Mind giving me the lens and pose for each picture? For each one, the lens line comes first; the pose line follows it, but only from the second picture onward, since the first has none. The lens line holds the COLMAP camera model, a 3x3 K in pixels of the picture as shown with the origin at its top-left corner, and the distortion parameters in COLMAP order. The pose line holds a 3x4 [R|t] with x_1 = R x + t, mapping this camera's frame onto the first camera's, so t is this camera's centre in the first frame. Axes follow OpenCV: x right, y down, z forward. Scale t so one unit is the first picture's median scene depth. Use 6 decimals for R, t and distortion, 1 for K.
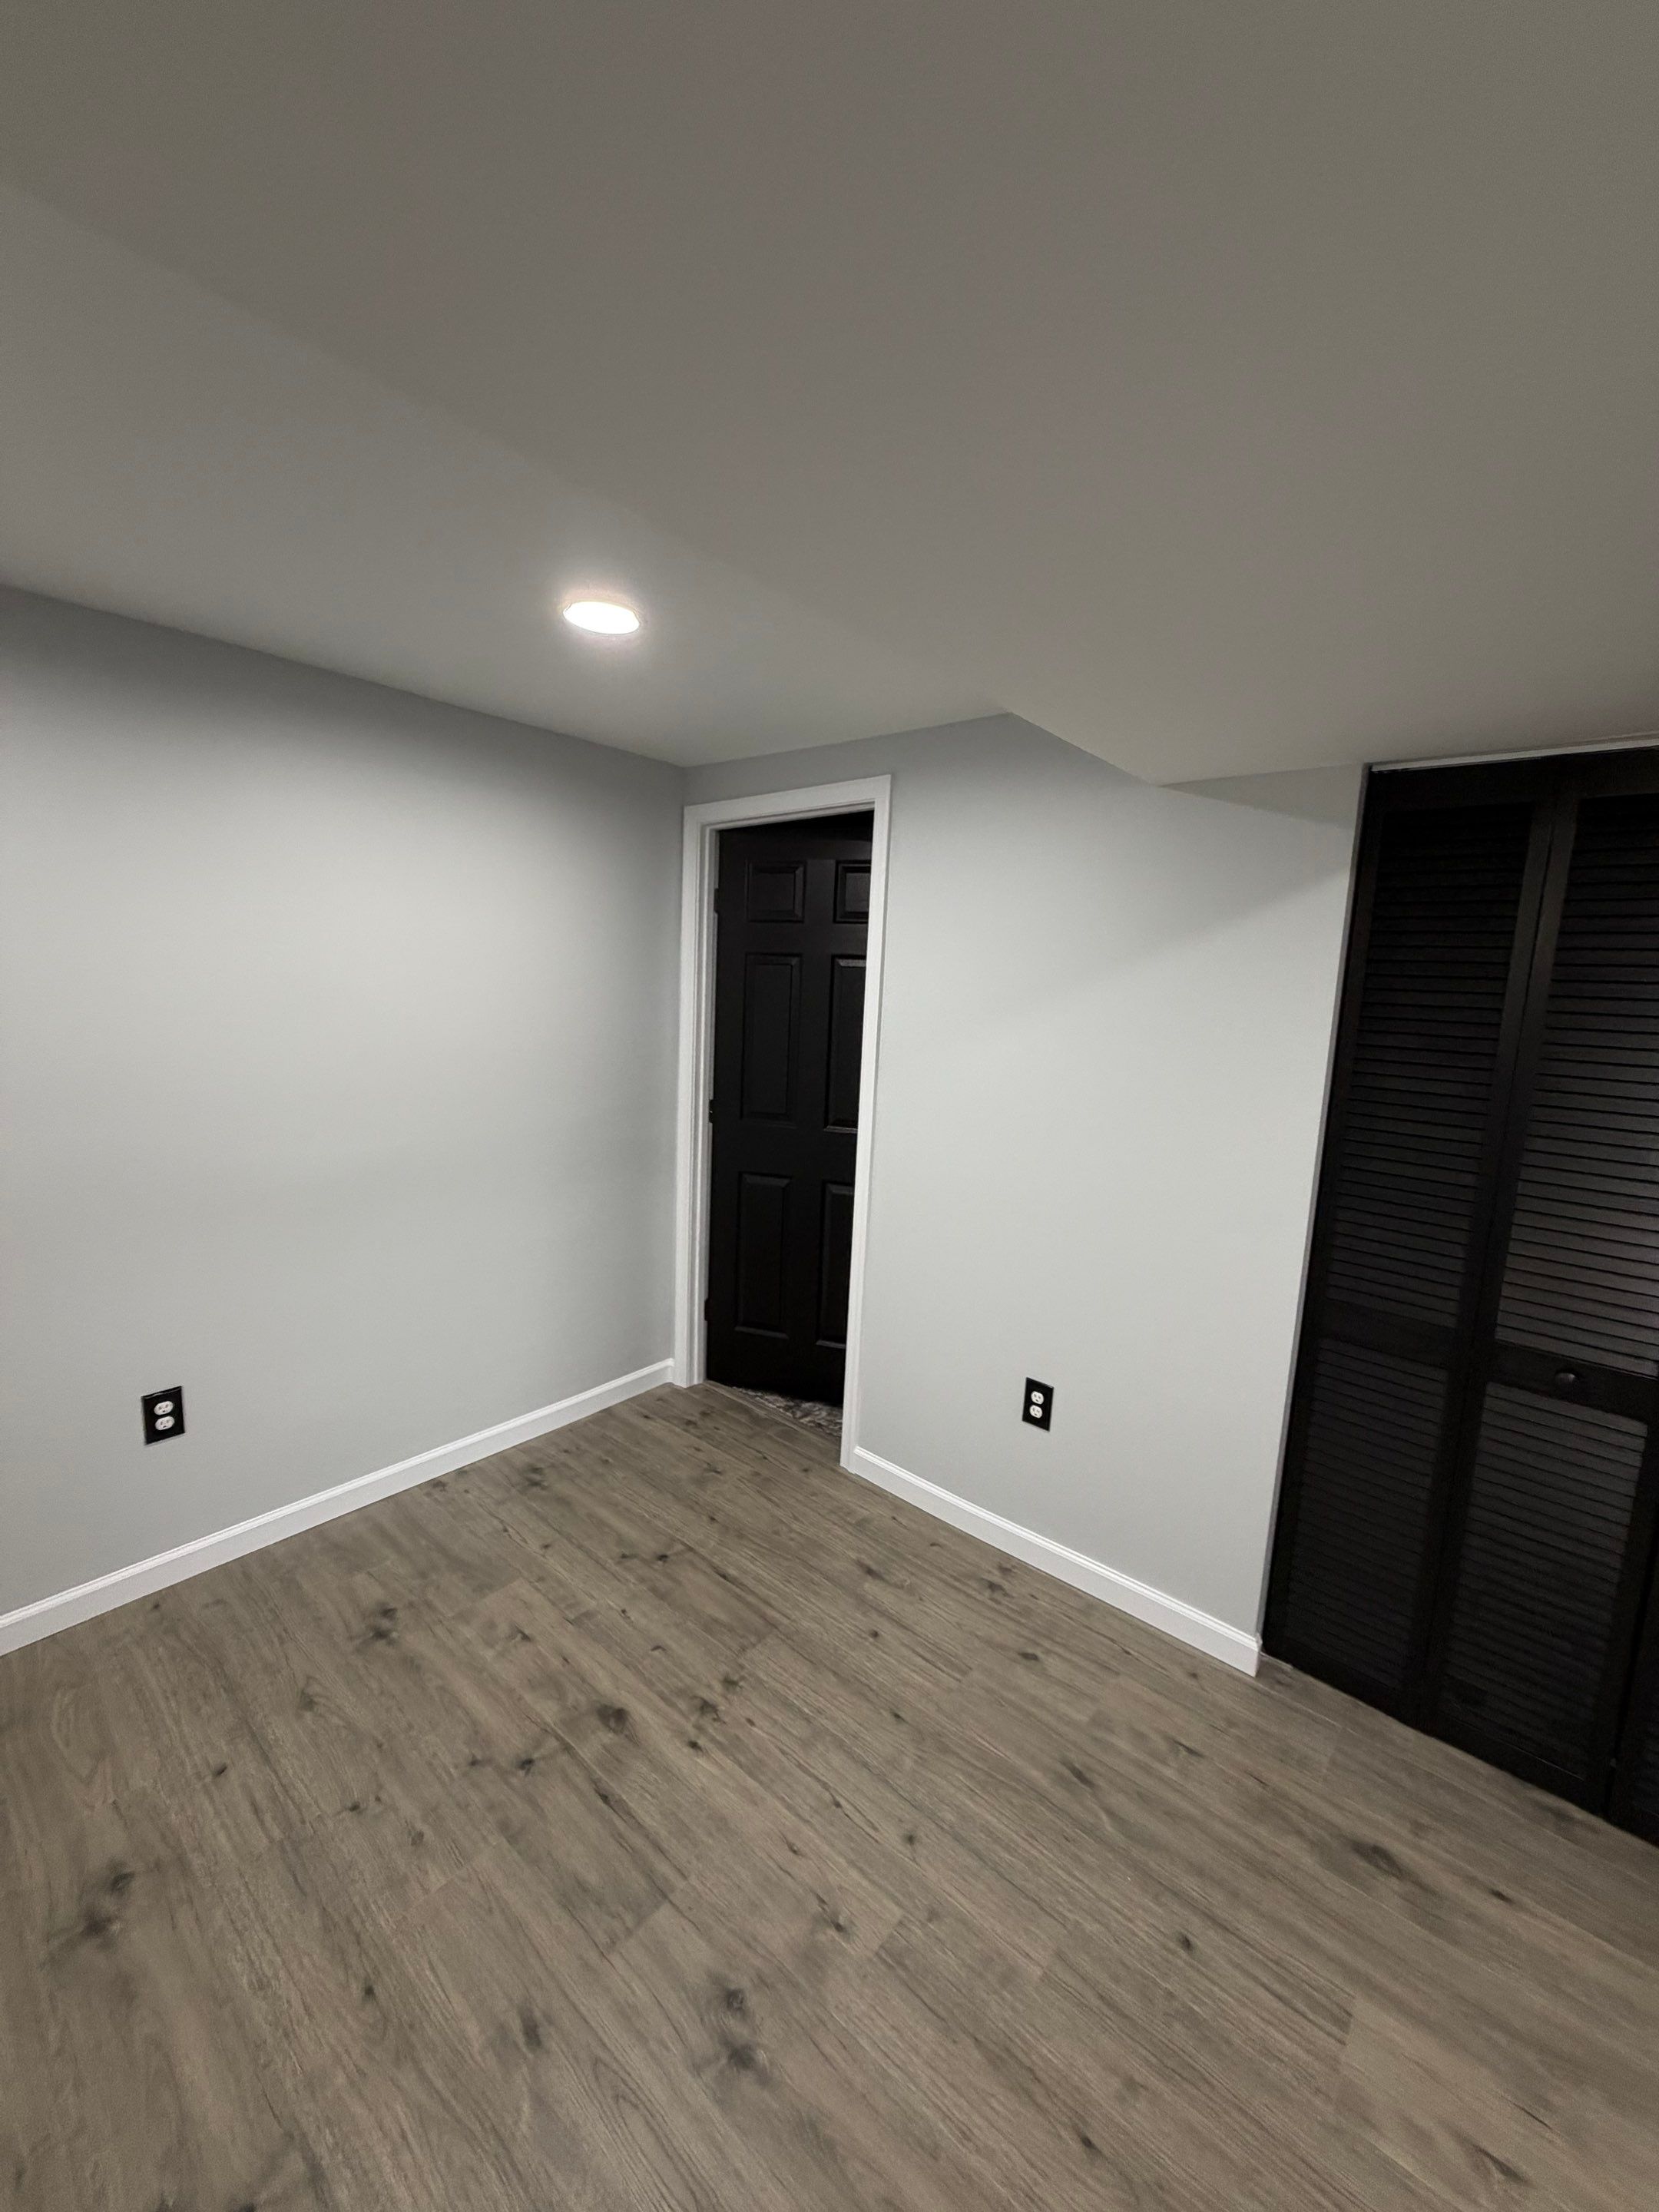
lens RADIAL K [[876.1, 0, 832.6], [0, 876.1, 1103.8], [0, 0, 1]] dist [-0.000905, 0.000248]
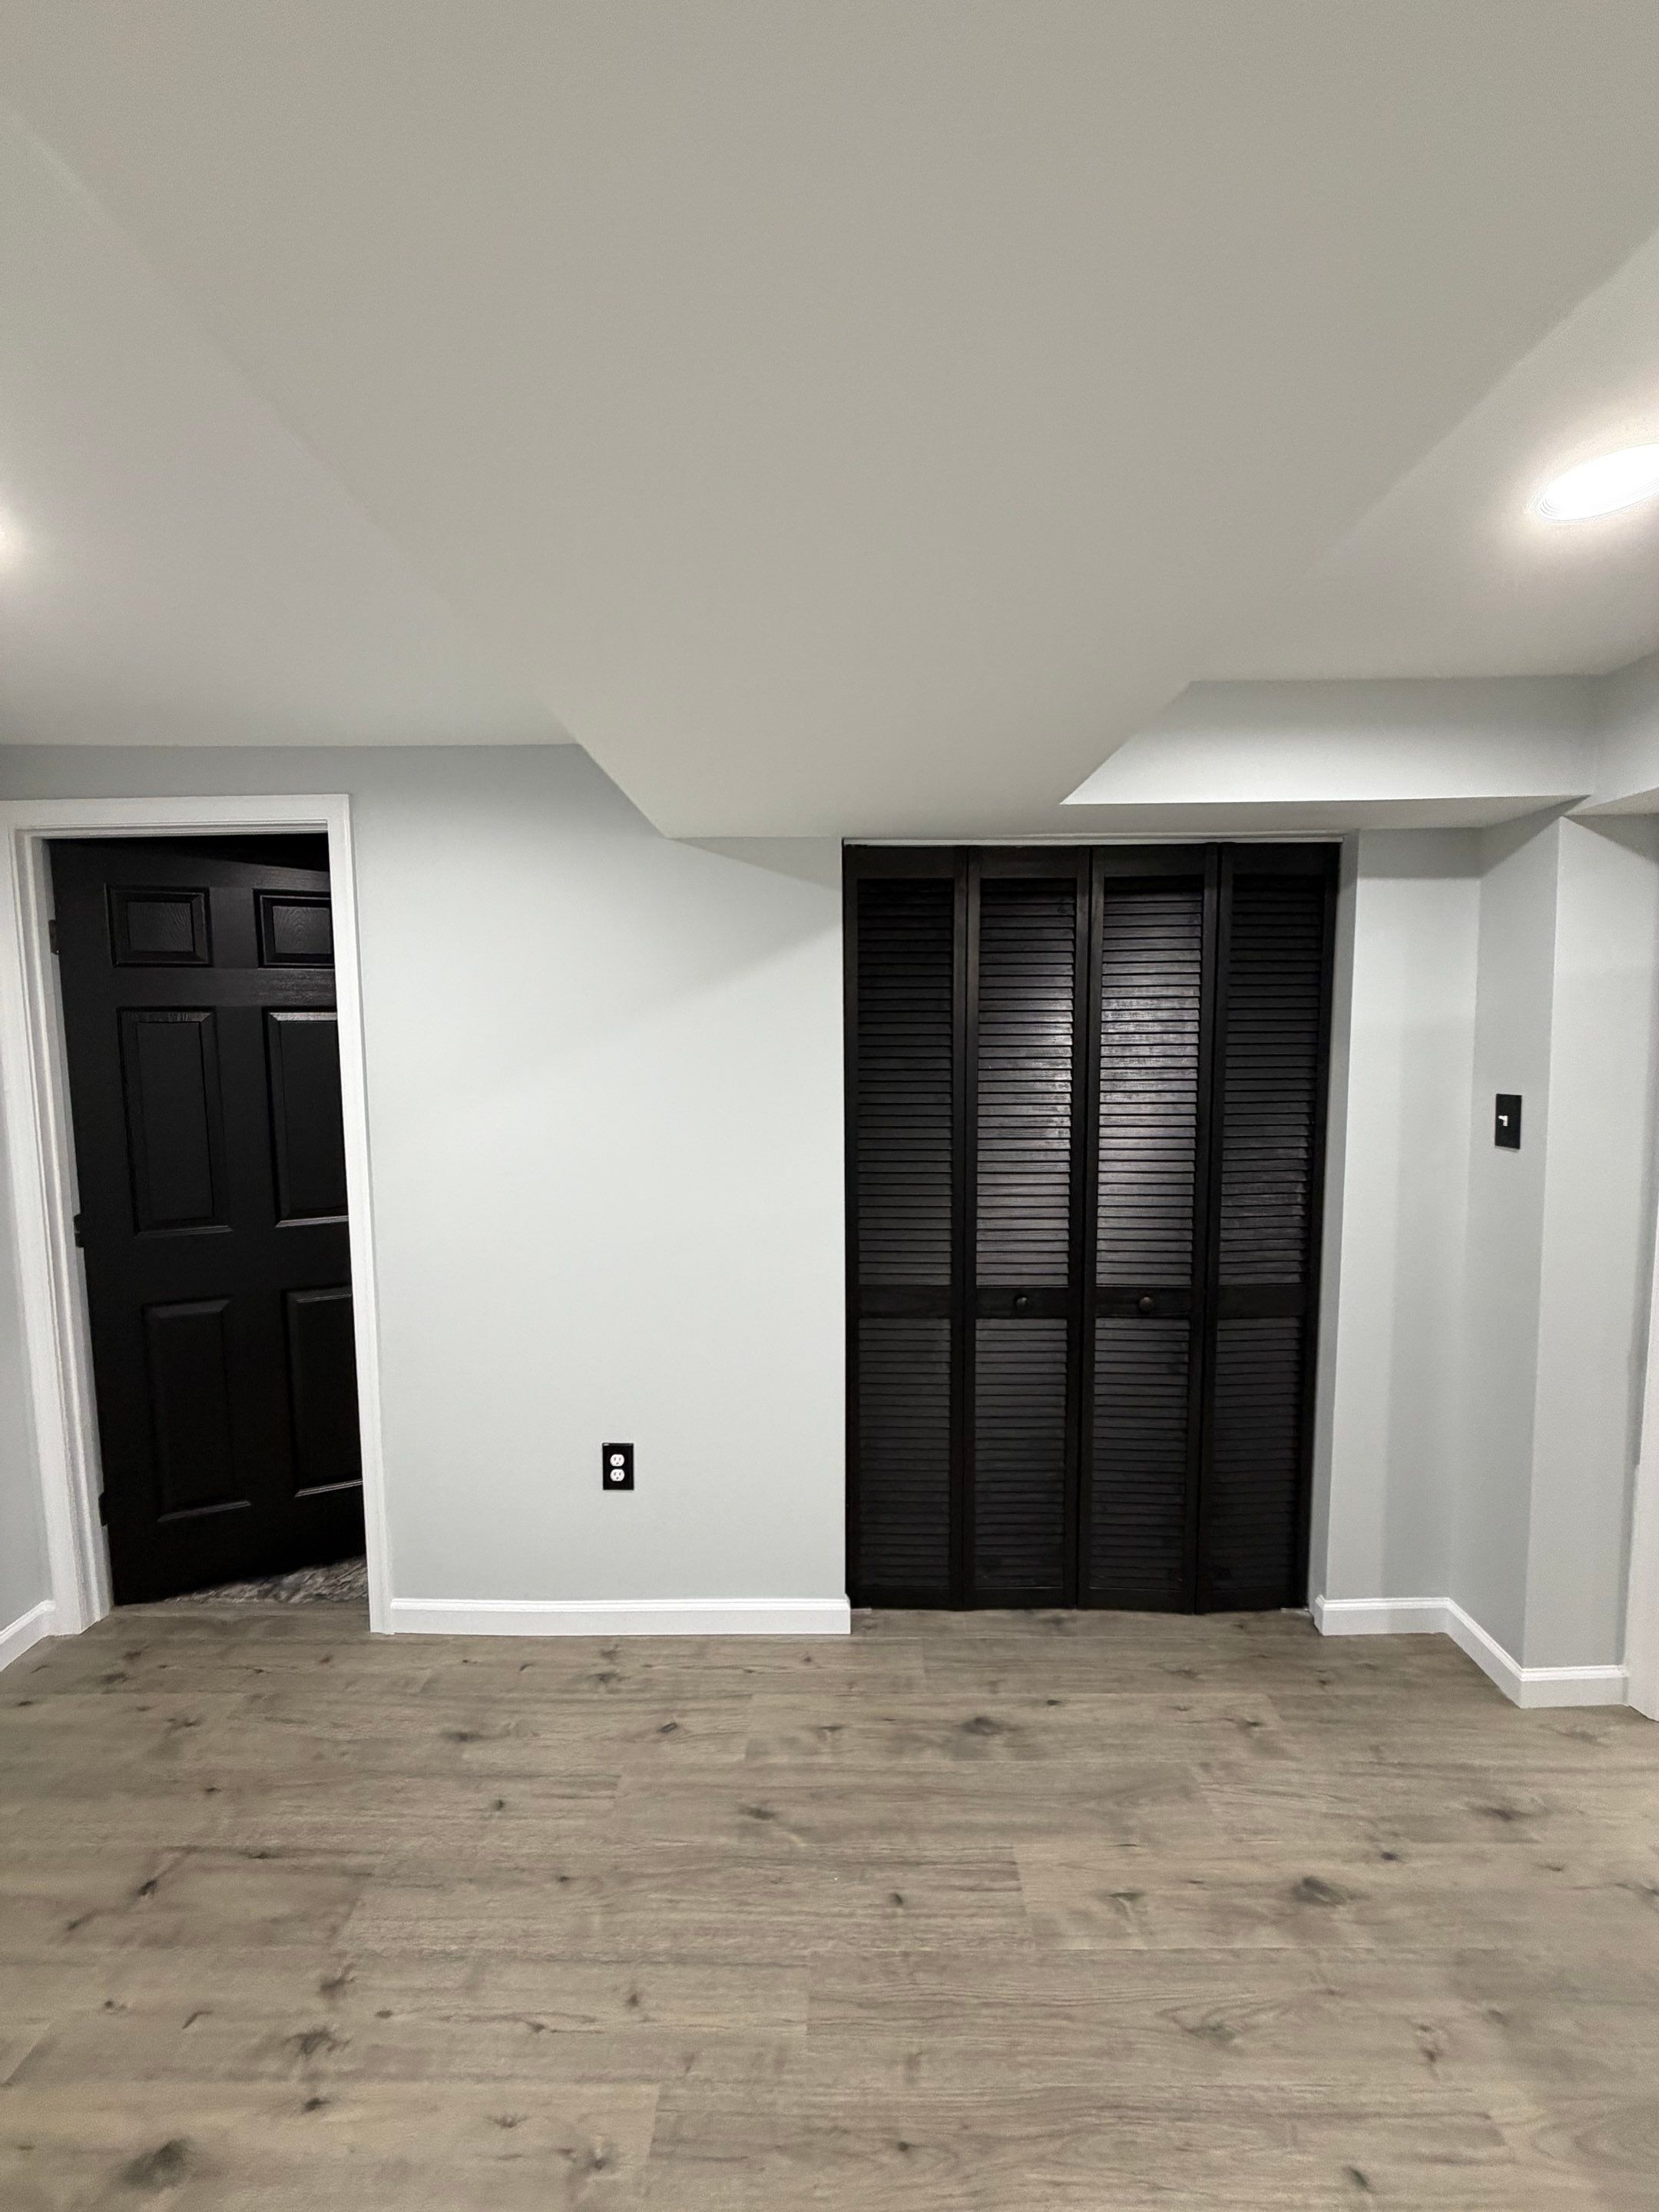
lens RADIAL K [[871.6, 0, 829.5], [0, 871.6, 1106.0], [0, 0, 1]] dist [-0.003541, 0.000377]
pose [[0.763849, -0.107140, 0.636439, -0.190109], [0.129900, 0.991466, 0.011002, -0.035840], [-0.632187, 0.074270, 0.771248, 0.110886]]
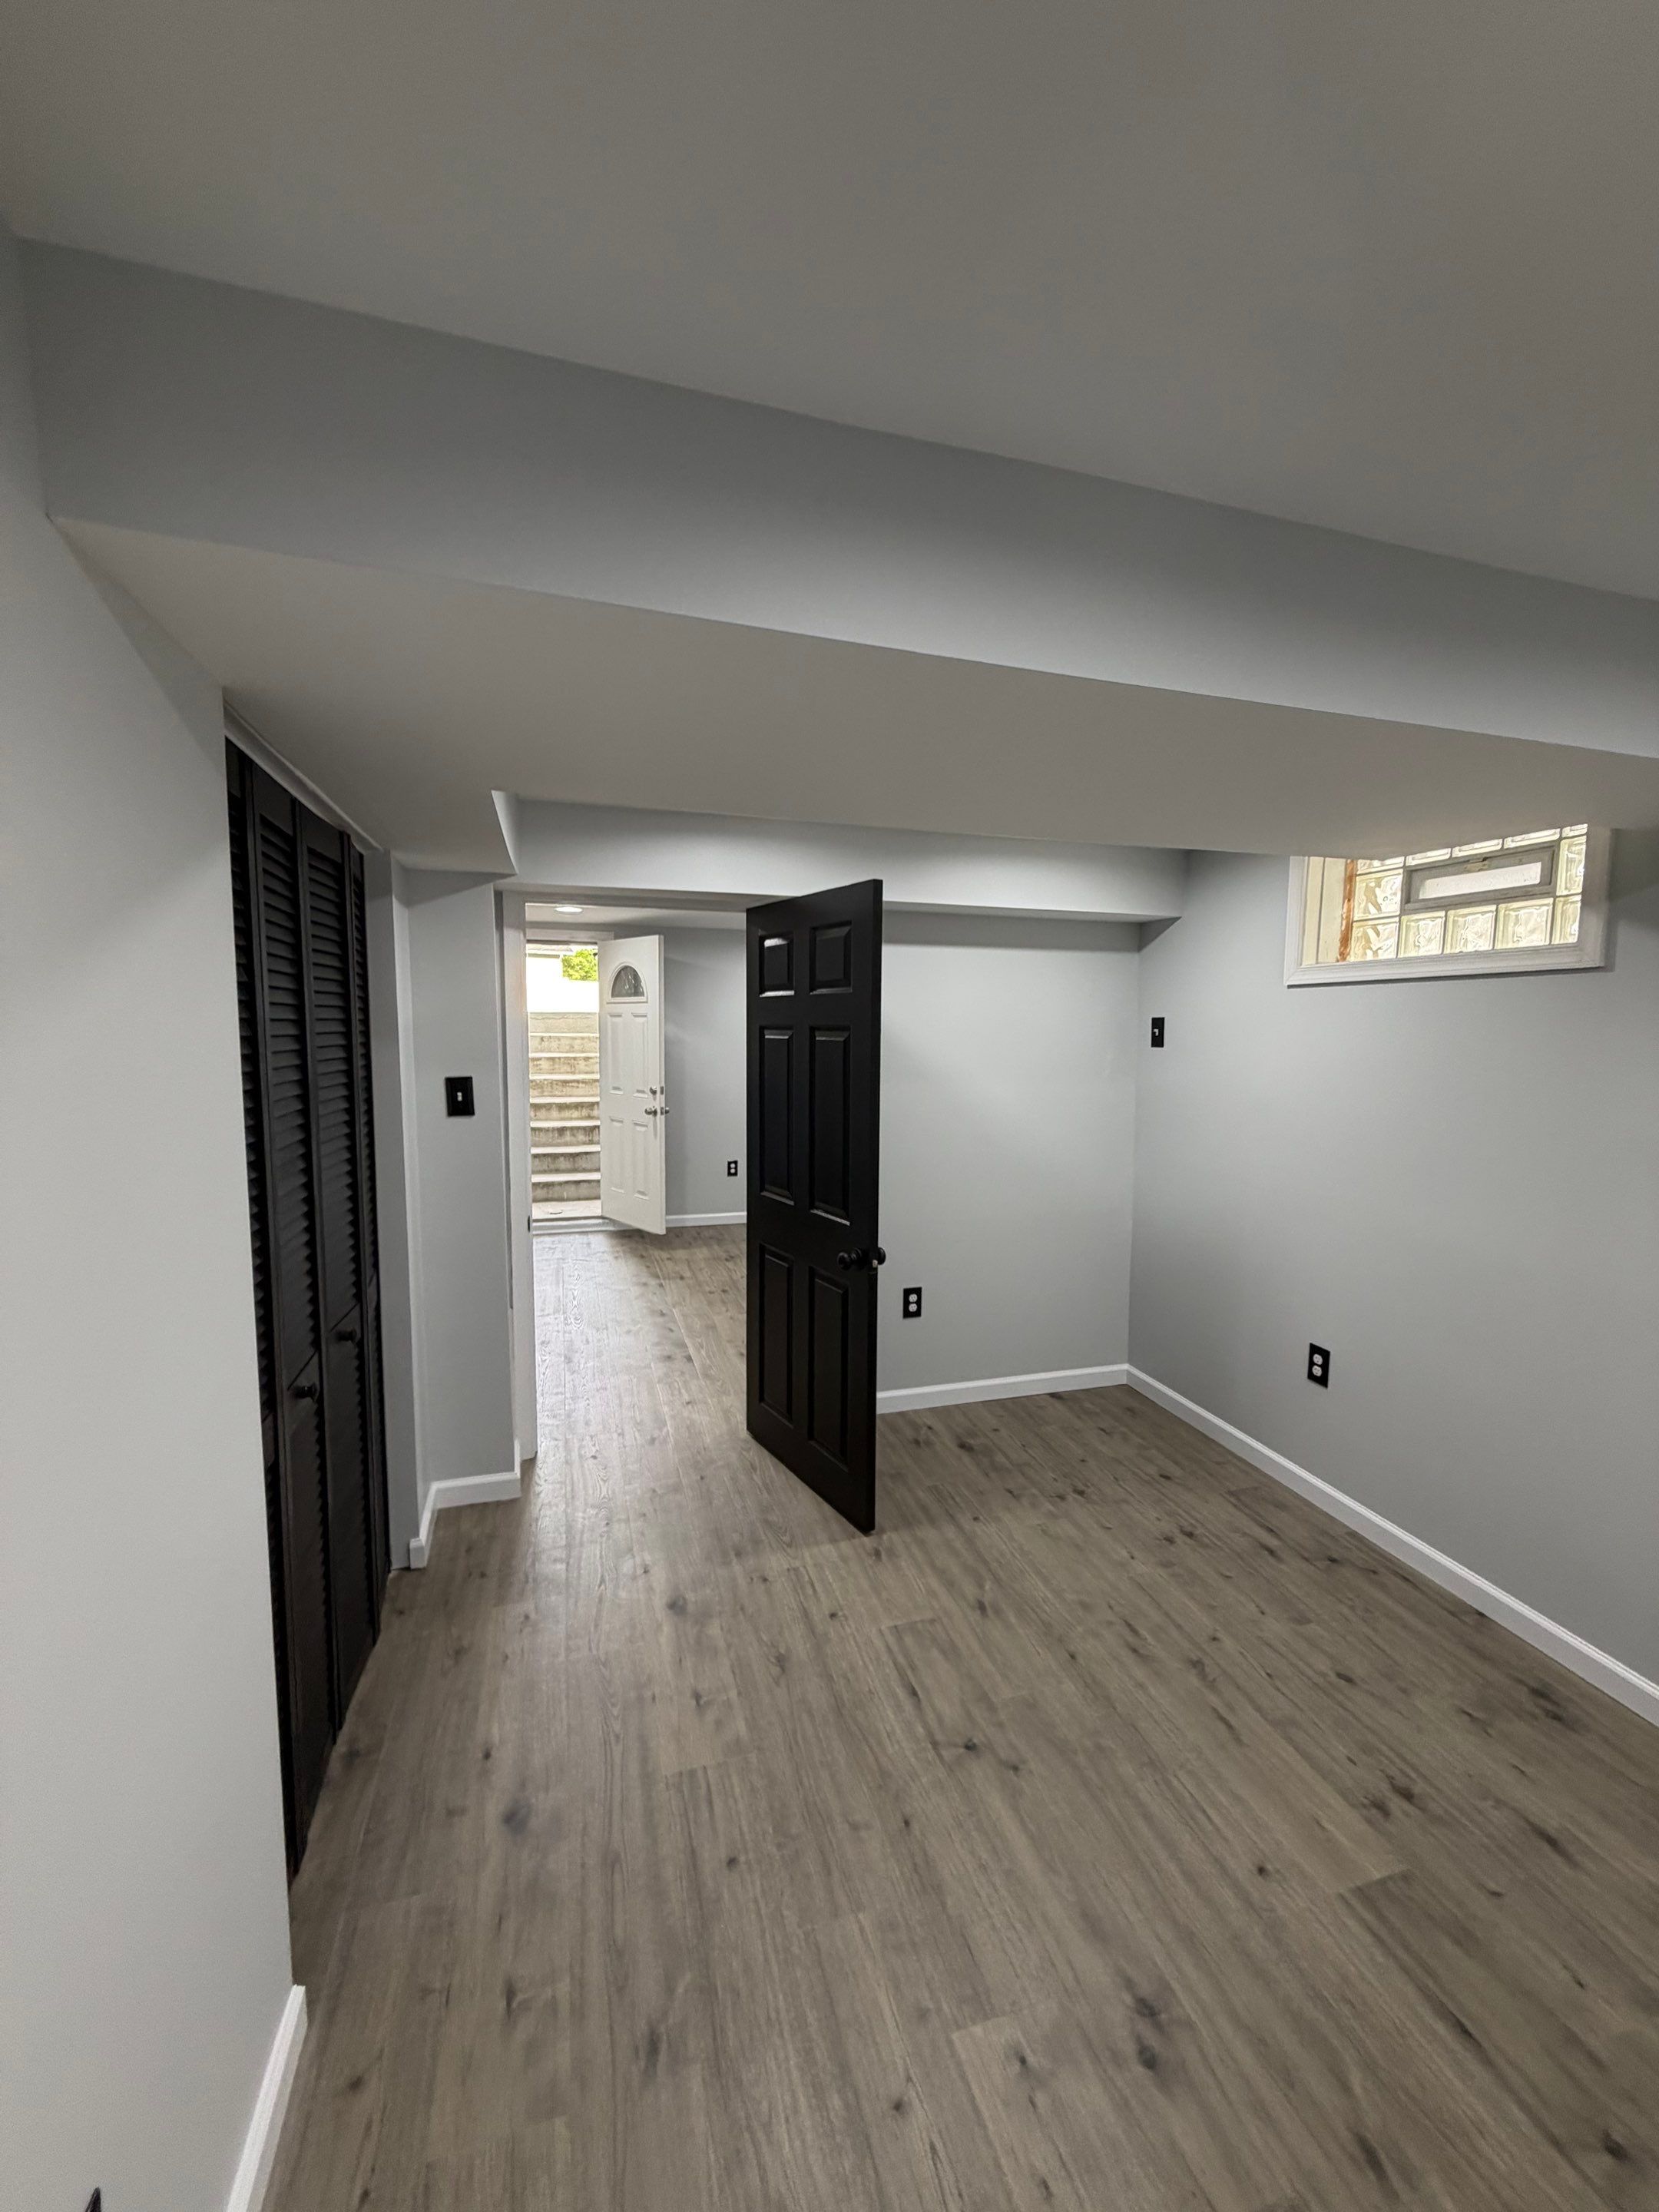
lens RADIAL K [[876.1, 0, 832.6], [0, 876.1, 1103.8], [0, 0, 1]] dist [-0.000905, 0.000248]
pose [[-0.843200, -0.098894, 0.528426, -0.164836], [0.029588, 0.972908, 0.229291, -0.202517], [-0.536786, 0.208973, -0.817430, 1.282991]]
